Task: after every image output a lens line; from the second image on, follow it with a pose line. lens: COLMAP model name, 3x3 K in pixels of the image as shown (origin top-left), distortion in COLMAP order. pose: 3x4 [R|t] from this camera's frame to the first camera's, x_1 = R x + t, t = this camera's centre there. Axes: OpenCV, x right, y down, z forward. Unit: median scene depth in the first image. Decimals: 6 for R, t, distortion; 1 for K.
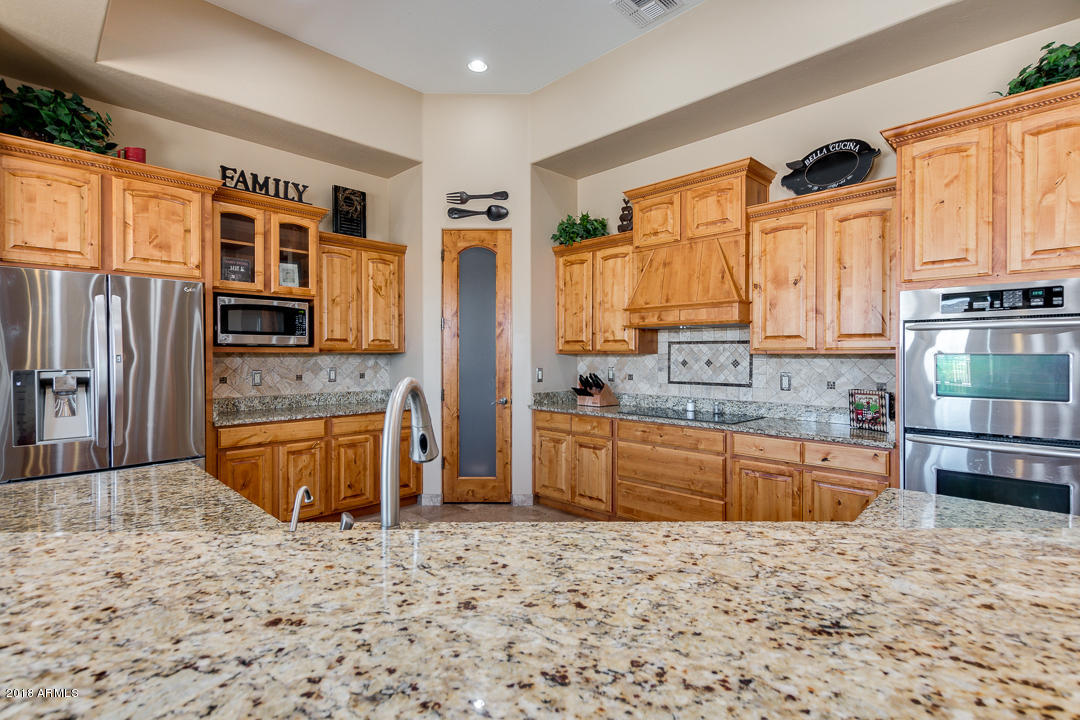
lens RADIAL K [[505.6, 0, 545.9], [0, 505.6, 359.4], [0, 0, 1]] dist [0.010199, -0.003183]
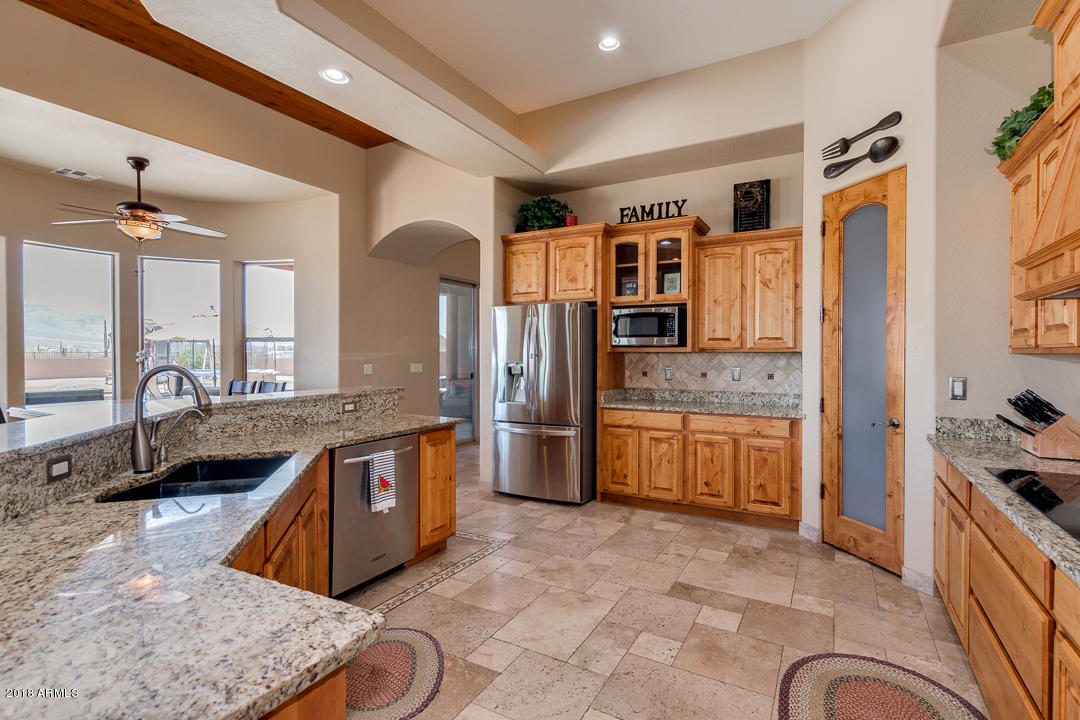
lens RADIAL K [[505.6, 0, 546.2], [0, 505.6, 356.6], [0, 0, 1]] dist [0.010199, -0.003183]
pose [[0.277144, 0.008039, -0.960795, 0.503447], [-0.010113, 0.999934, 0.005449, -0.006317], [0.960775, 0.008206, 0.277207, 0.417164]]
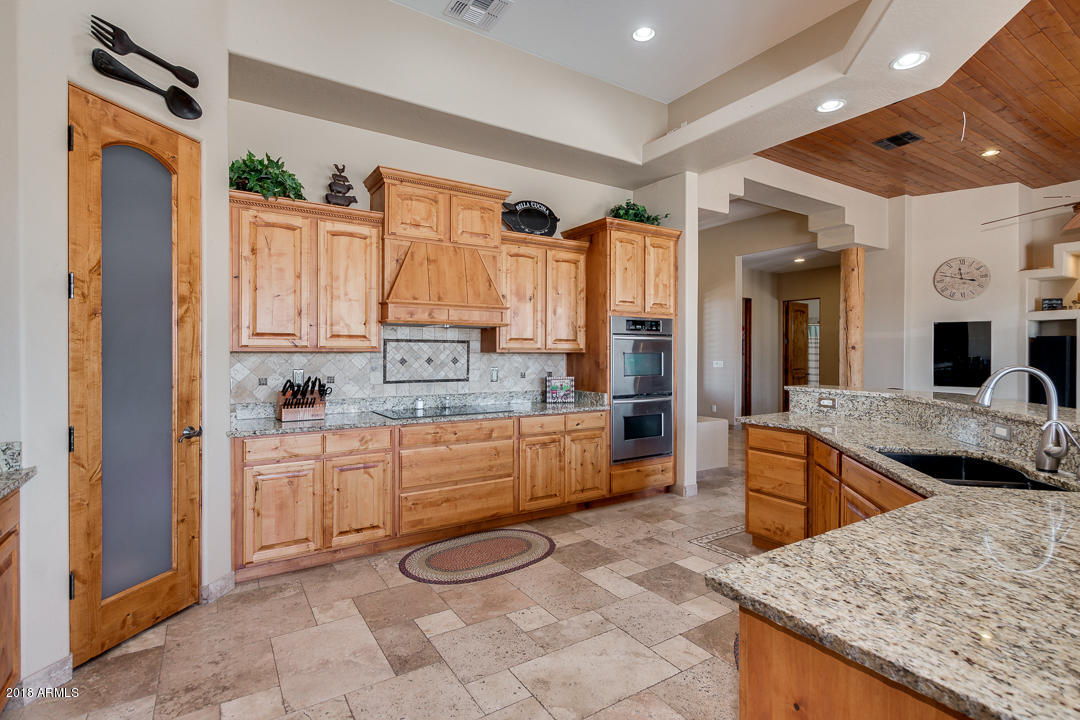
lens RADIAL K [[505.6, 0, 530.8], [0, 505.6, 357.0], [0, 0, 1]] dist [0.010199, -0.003183]
pose [[0.233895, -0.007430, 0.972234, -0.640139], [0.007402, 0.999955, 0.005862, -0.005590], [-0.972234, 0.005825, 0.233939, 0.550914]]
